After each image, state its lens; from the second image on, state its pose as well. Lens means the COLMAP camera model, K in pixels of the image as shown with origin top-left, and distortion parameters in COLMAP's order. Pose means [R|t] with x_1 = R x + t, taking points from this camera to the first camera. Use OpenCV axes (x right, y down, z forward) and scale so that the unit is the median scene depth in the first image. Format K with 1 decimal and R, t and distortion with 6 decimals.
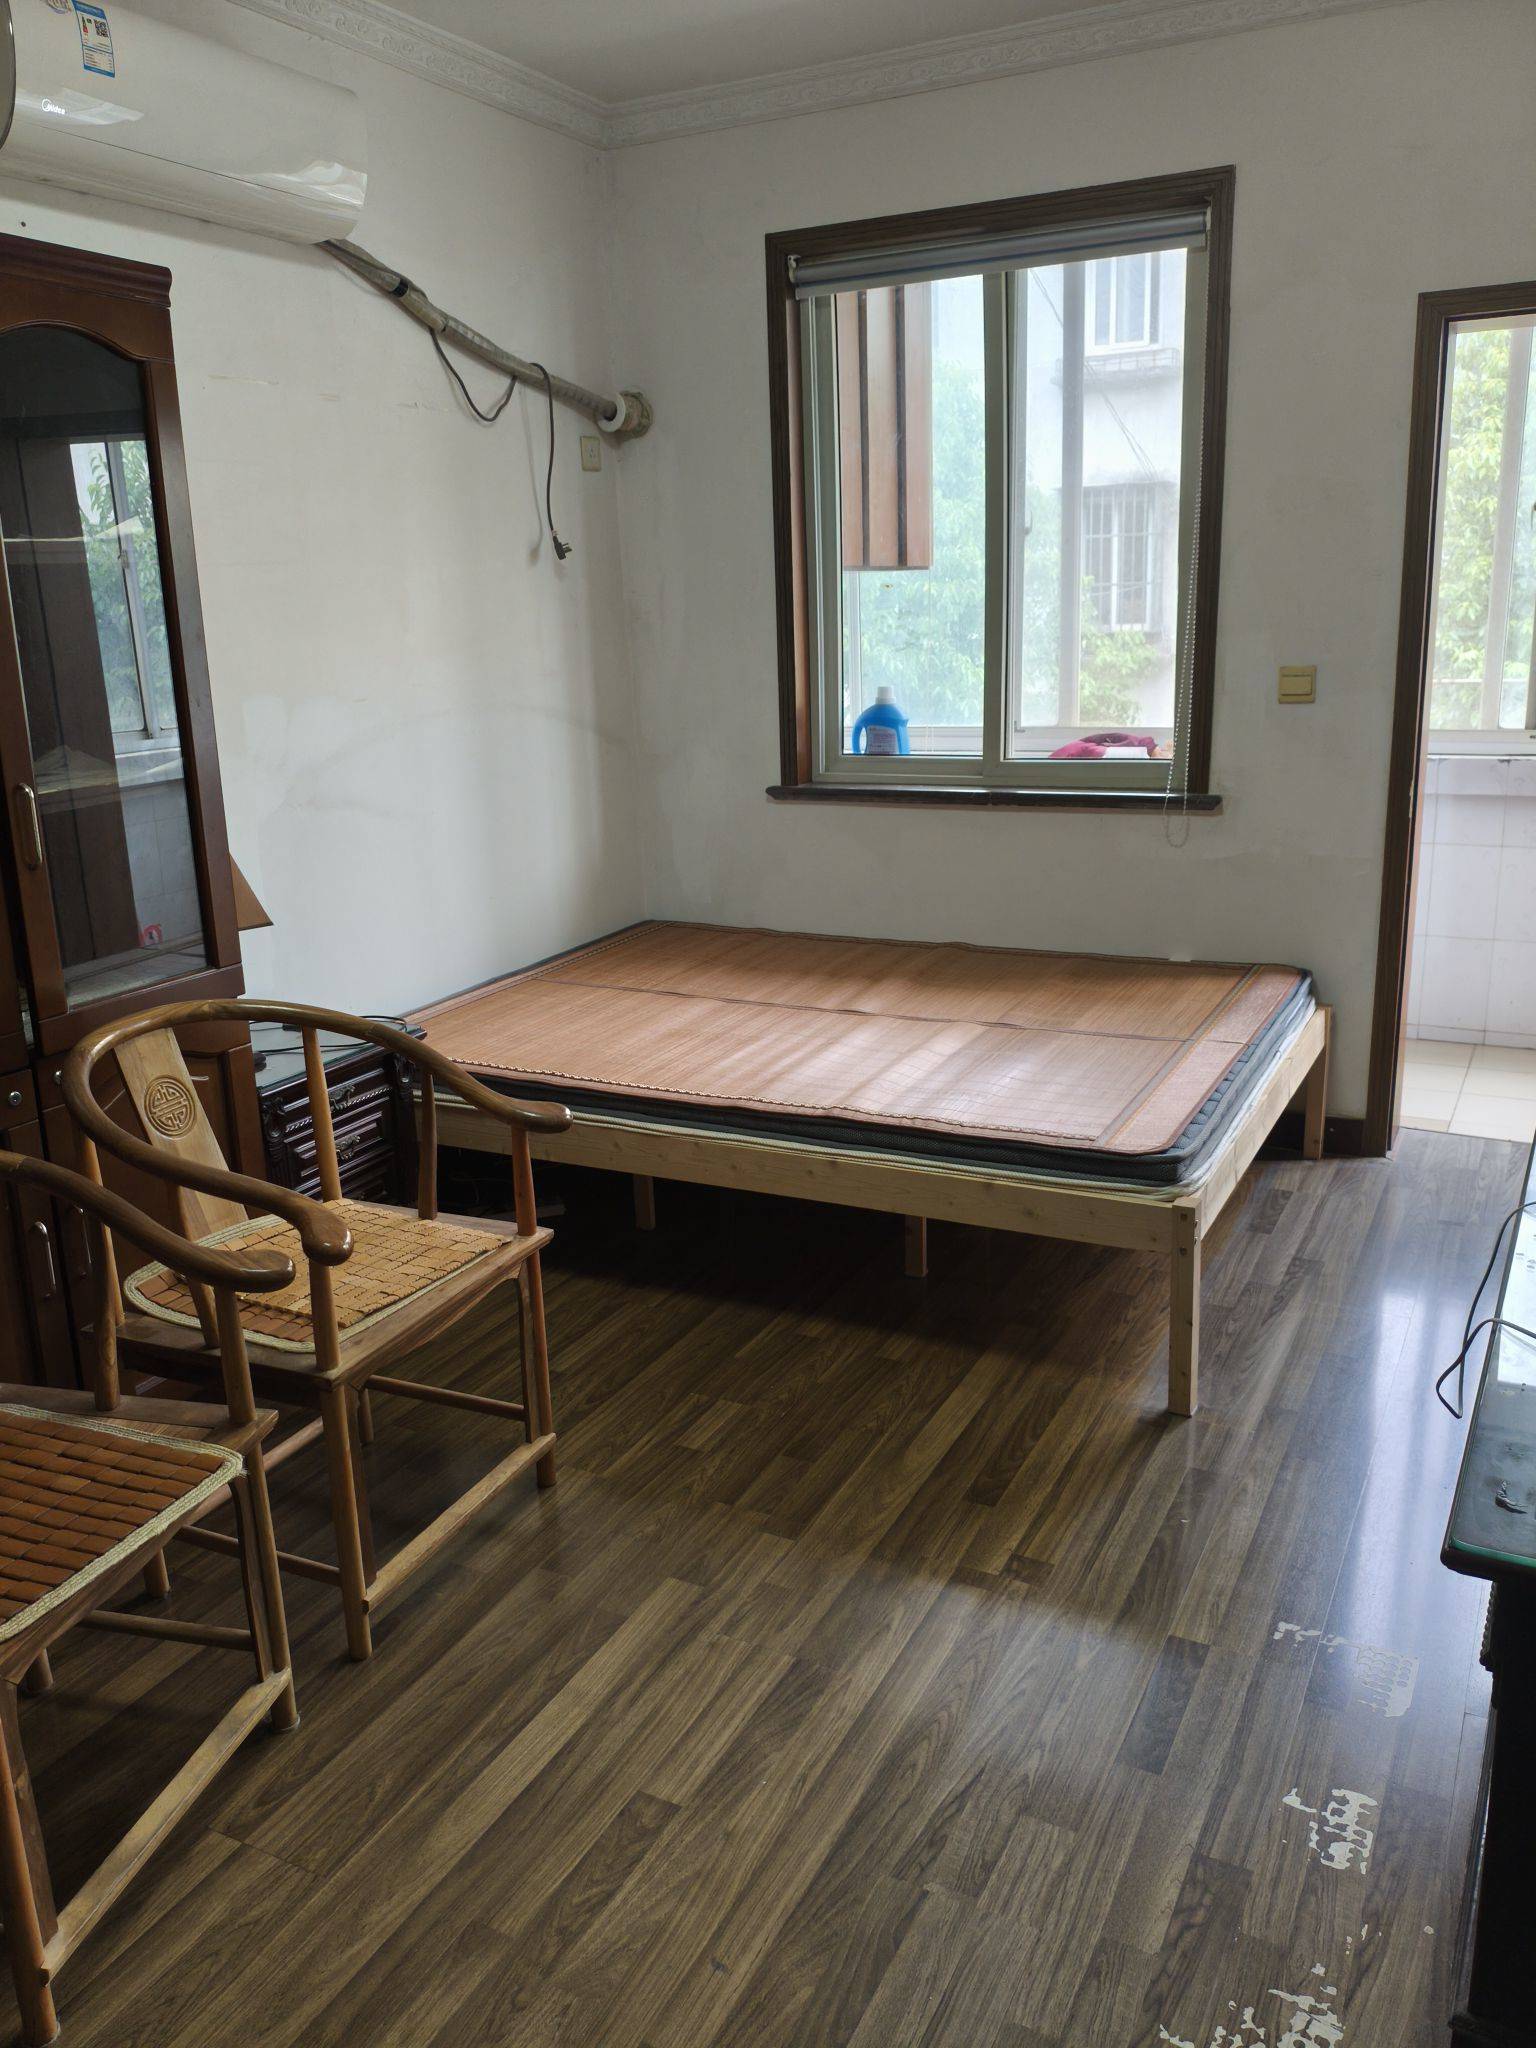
lens RADIAL K [[1592.1, 0, 761.4], [0, 1592.1, 1019.4], [0, 0, 1]] dist [0.002269, 0.001839]
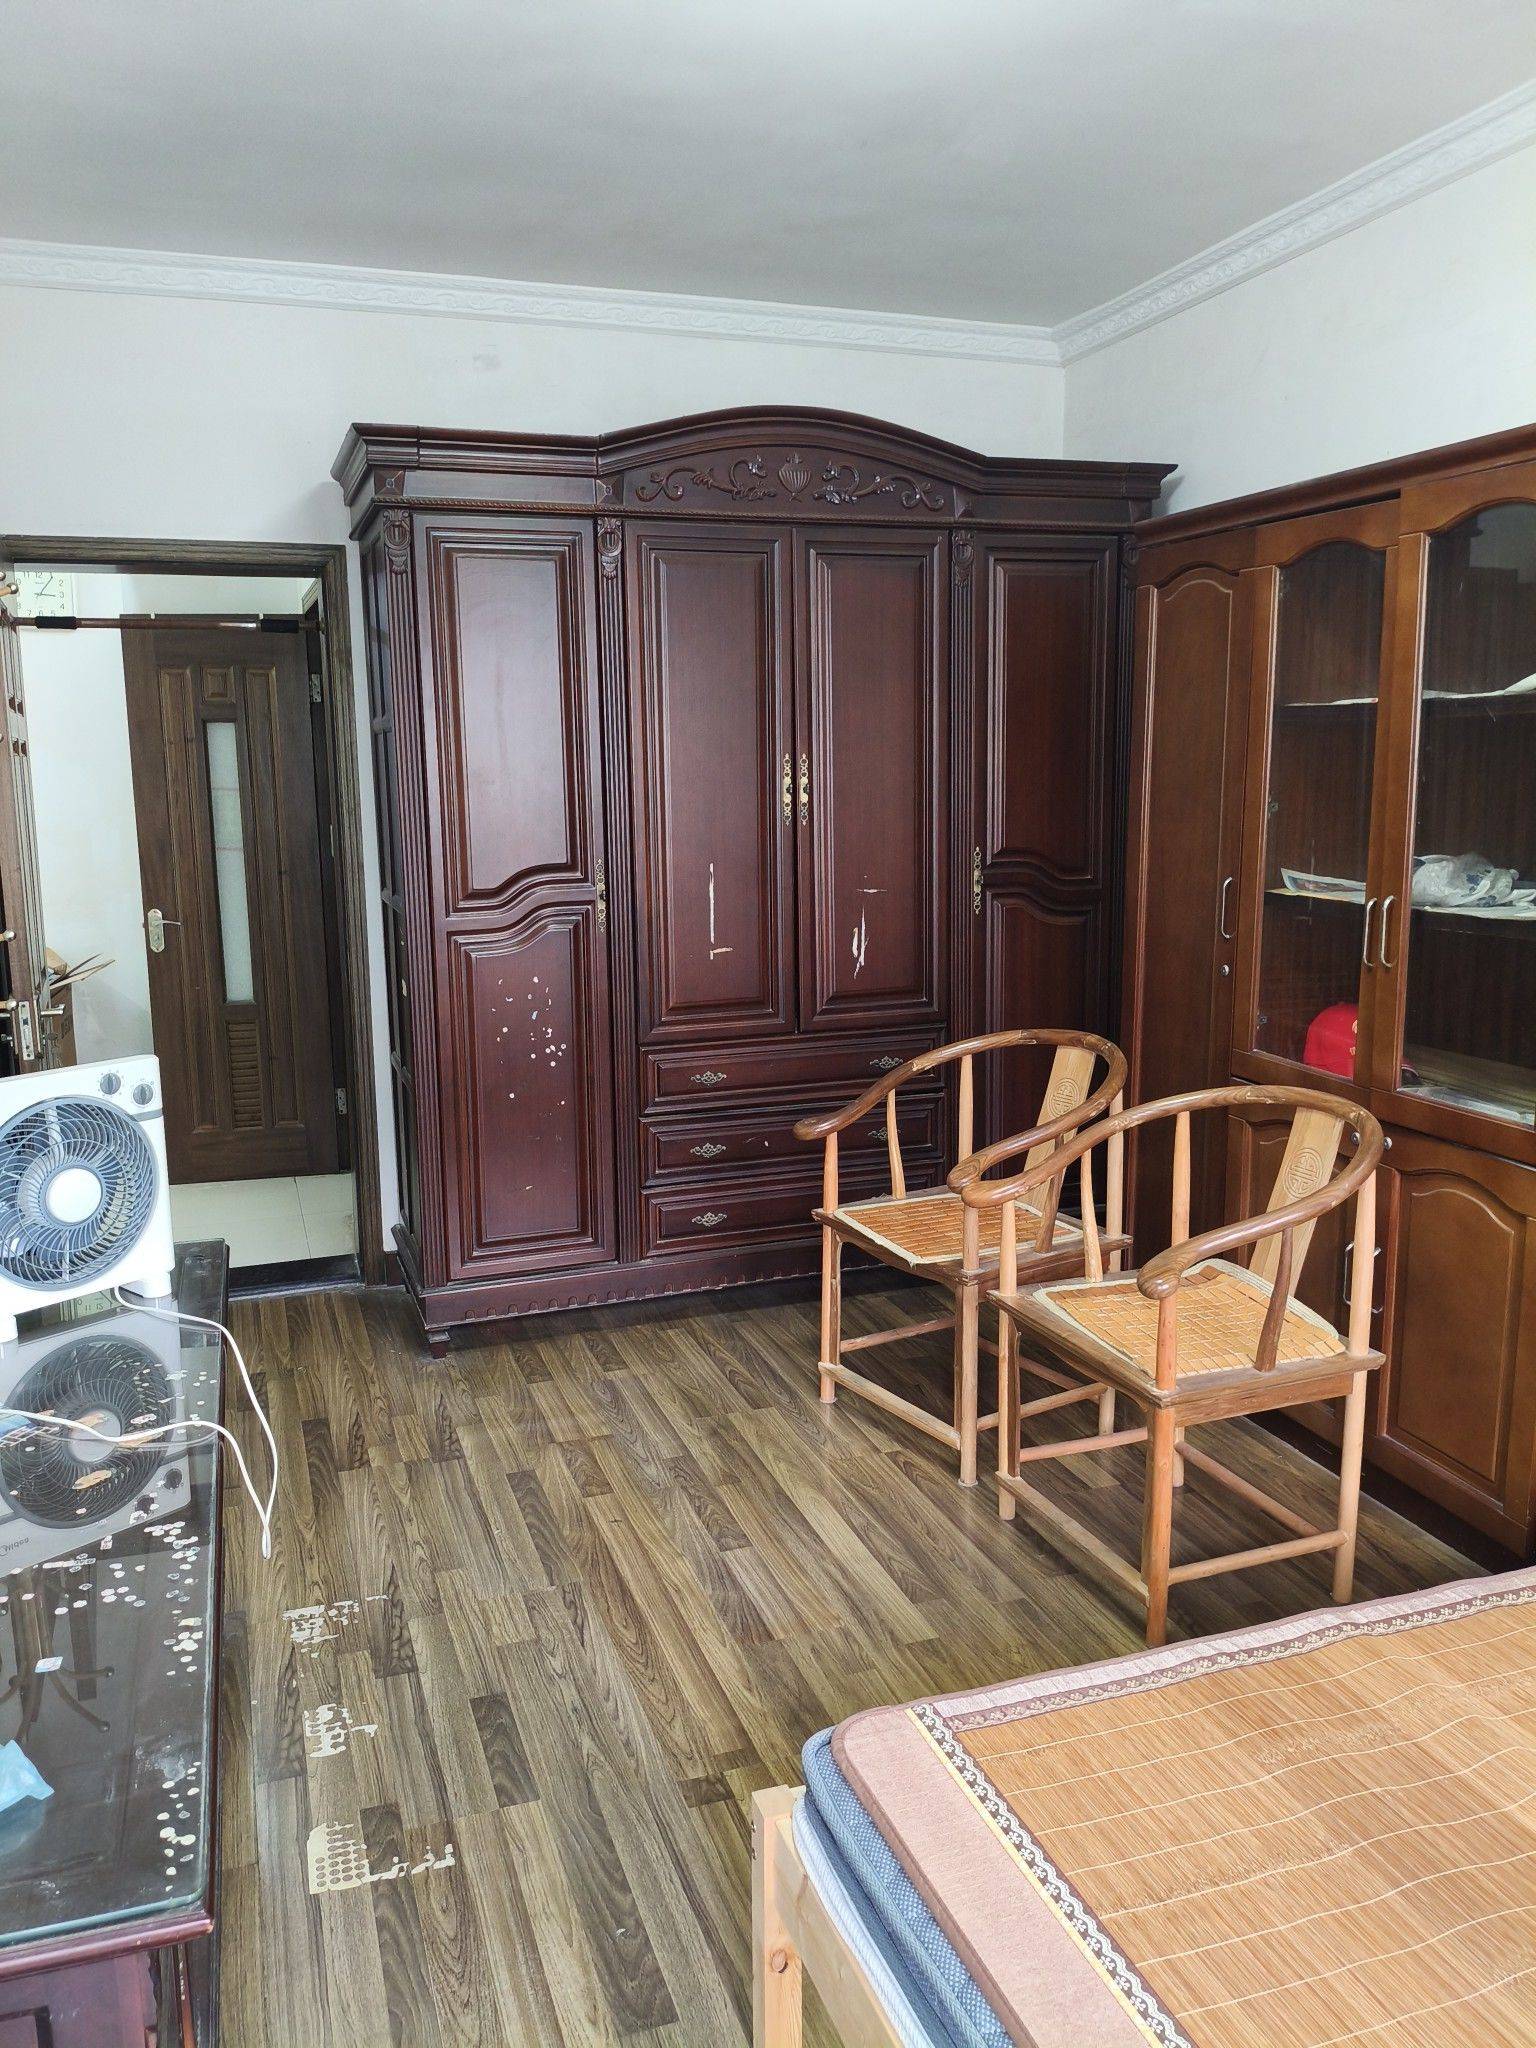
lens RADIAL K [[1592.1, 0, 763.3], [0, 1592.1, 1028.0], [0, 0, 1]] dist [0.002269, 0.001839]
pose [[-0.684980, 0.166833, -0.709203, 0.928777], [-0.156444, 0.917041, 0.366826, -0.532458], [0.711567, 0.362219, -0.602054, 1.792303]]
